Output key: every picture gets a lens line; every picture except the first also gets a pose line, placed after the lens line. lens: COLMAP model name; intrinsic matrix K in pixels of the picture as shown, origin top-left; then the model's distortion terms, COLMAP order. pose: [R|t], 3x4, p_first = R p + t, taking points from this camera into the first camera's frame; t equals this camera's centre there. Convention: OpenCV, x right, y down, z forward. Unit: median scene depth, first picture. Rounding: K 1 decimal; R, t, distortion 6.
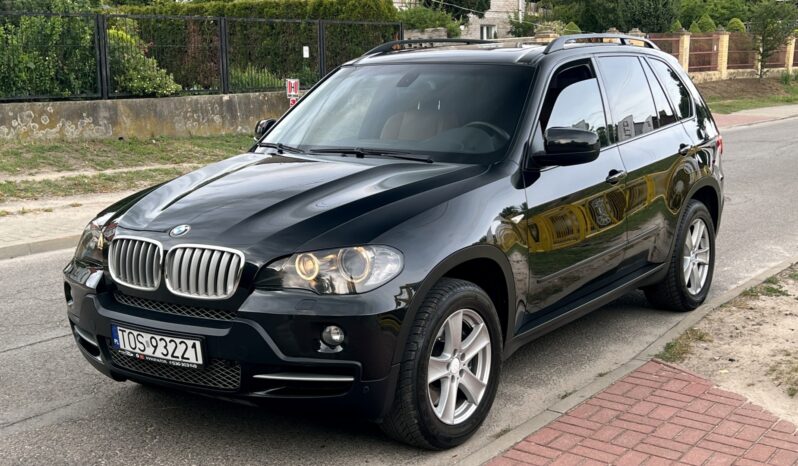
lens RADIAL K [[1046.6, 0, 399.0], [0, 1046.6, 233.0], [0, 0, 1]] dist [0.214457, -0.684653]
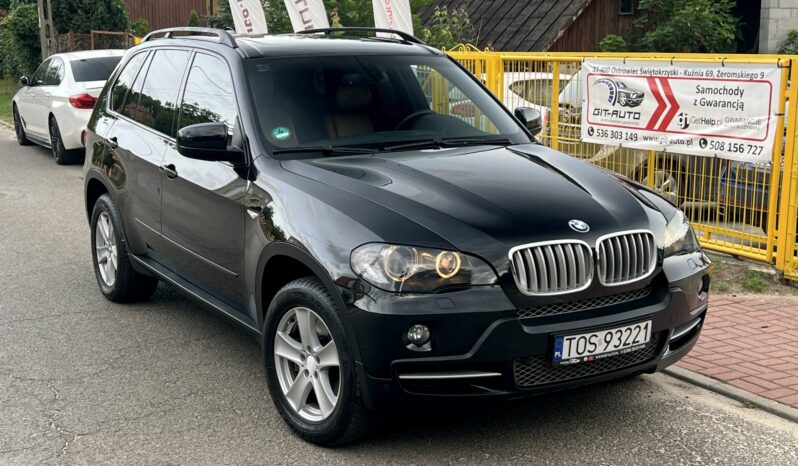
lens RADIAL K [[1048.1, 0, 394.9], [0, 1048.1, 234.3], [0, 0, 1]] dist [0.212978, -0.675665]
pose [[0.420361, -0.158421, 0.893420, -1.113470], [0.147215, 0.983502, 0.105129, -0.118126], [-0.895335, 0.087333, 0.436748, 0.691795]]
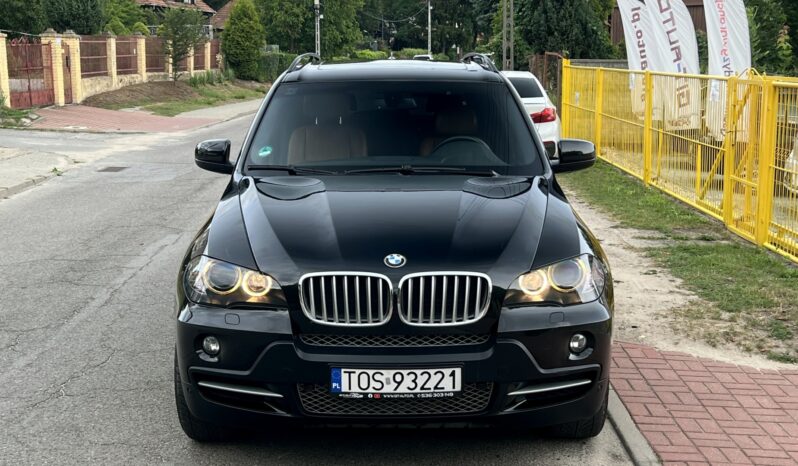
lens RADIAL K [[1048.1, 0, 394.9], [0, 1048.1, 234.3], [0, 0, 1]] dist [0.212978, -0.675665]
pose [[0.821444, -0.084098, 0.564054, -0.715781], [0.083551, 0.996142, 0.026843, -0.049619], [-0.564135, 0.025077, 0.825302, 0.195477]]
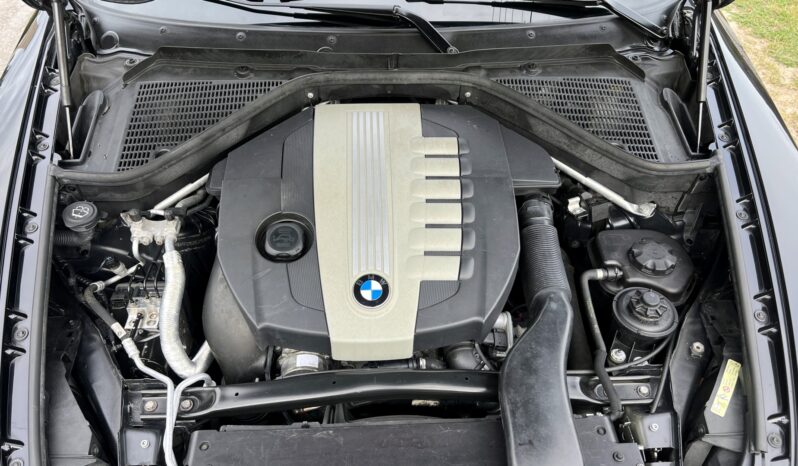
lens RADIAL K [[645.3, 0, 399.0], [0, 645.3, 233.0], [0, 0, 1]] dist [0.004346, -0.005491]
pose [[0.798136, -0.399869, 0.450648, -0.251754], [0.068082, 0.803062, 0.591993, -0.181264], [-0.598618, -0.441810, 0.668177, 0.870408]]
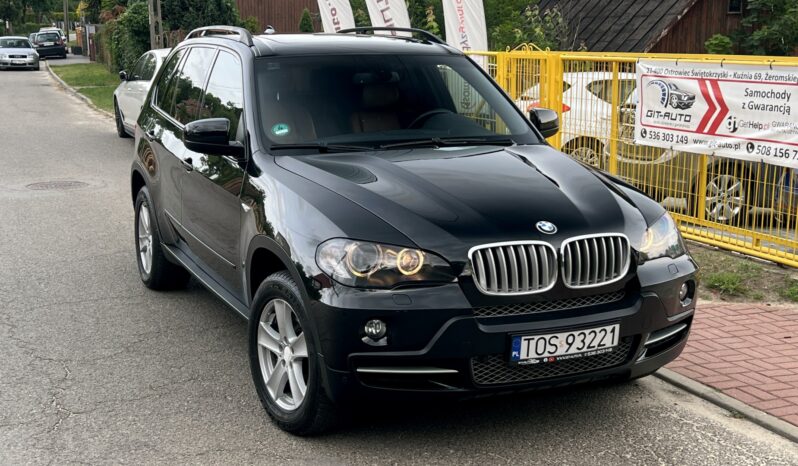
lens RADIAL K [[1046.6, 0, 399.0], [0, 1046.6, 233.0], [0, 0, 1]] dist [0.214457, -0.684653]
pose [[0.518866, -0.146039, 0.842289, -1.065090], [0.129905, 0.987327, 0.091163, -0.100395], [-0.844928, 0.062116, 0.531262, 0.565974]]
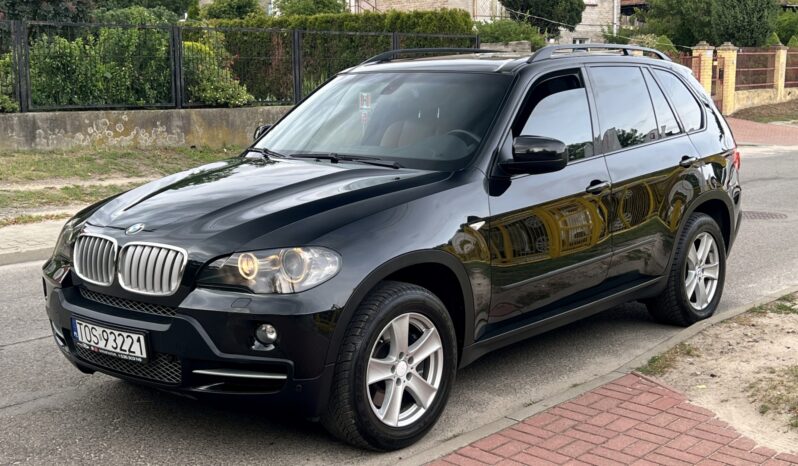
lens RADIAL K [[1046.6, 0, 399.0], [0, 1046.6, 233.0], [0, 0, 1]] dist [0.214457, -0.684653]
pose [[0.995084, 0.022041, -0.096554, 0.143450], [-0.023276, 0.999661, -0.011683, 0.007594], [0.096264, 0.013873, 0.995259, -0.007631]]
